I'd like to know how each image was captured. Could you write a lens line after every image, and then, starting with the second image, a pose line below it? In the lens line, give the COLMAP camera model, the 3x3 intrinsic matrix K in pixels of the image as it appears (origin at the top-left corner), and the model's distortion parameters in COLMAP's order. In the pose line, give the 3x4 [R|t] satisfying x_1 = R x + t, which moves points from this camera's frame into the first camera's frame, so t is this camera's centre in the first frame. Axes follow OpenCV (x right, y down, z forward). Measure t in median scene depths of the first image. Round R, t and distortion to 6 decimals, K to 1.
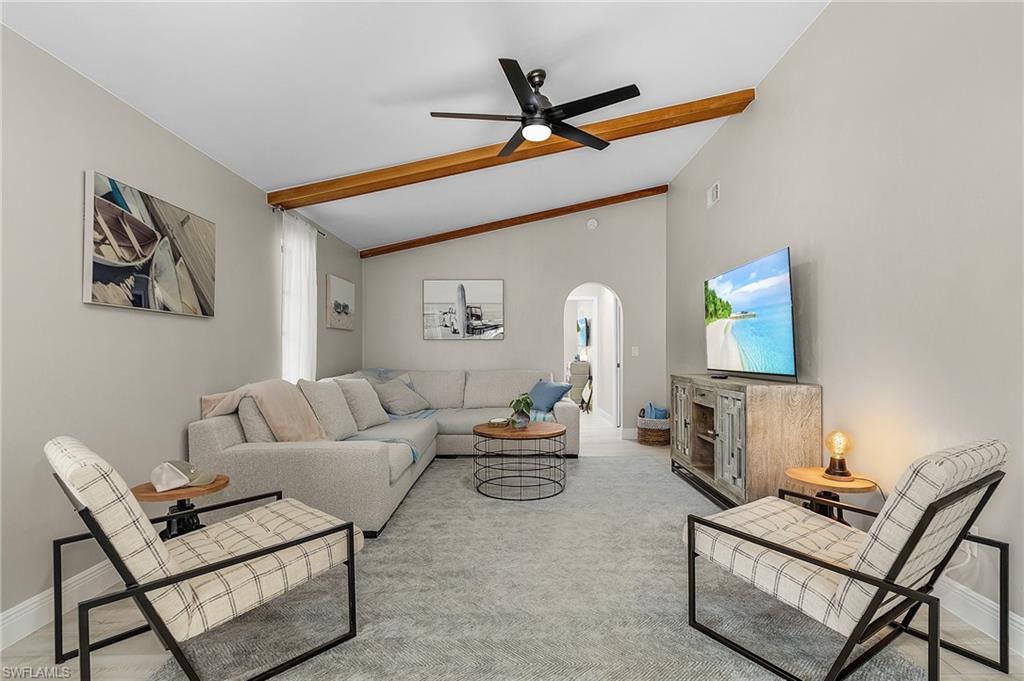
lens RADIAL K [[476.6, 0, 532.3], [0, 476.6, 359.1], [0, 0, 1]] dist [0.006229, 0.000480]
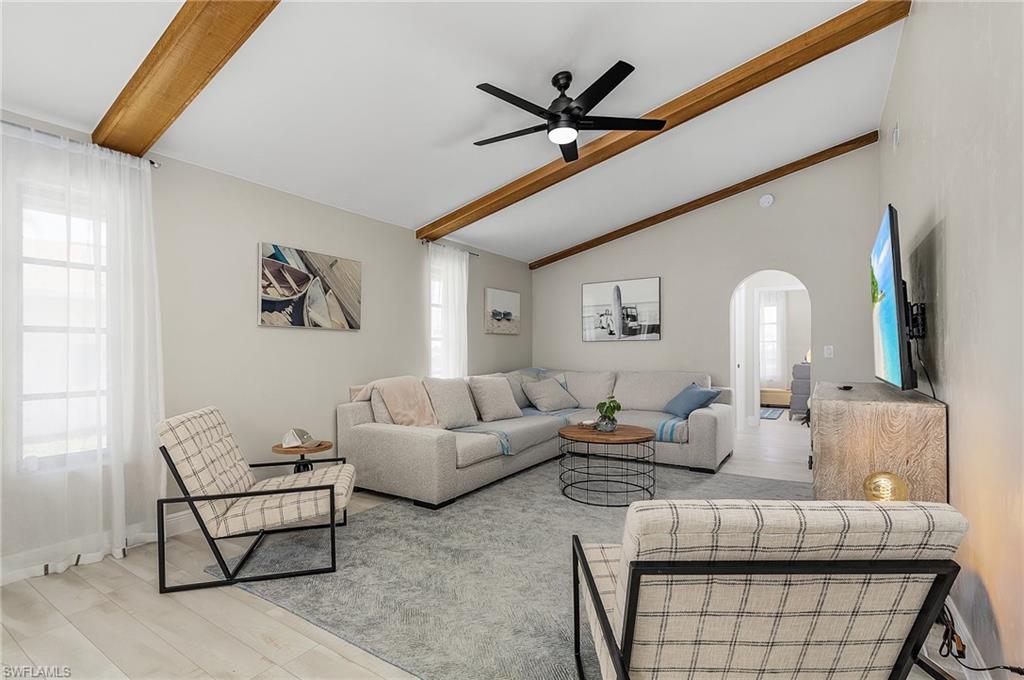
lens RADIAL K [[476.6, 0, 518.8], [0, 476.6, 358.7], [0, 0, 1]] dist [0.006229, 0.000480]
pose [[0.827932, 0.003471, -0.560817, 0.473918], [-0.003632, 0.999993, 0.000827, -0.006840], [0.560816, 0.001352, 0.827939, 0.115599]]
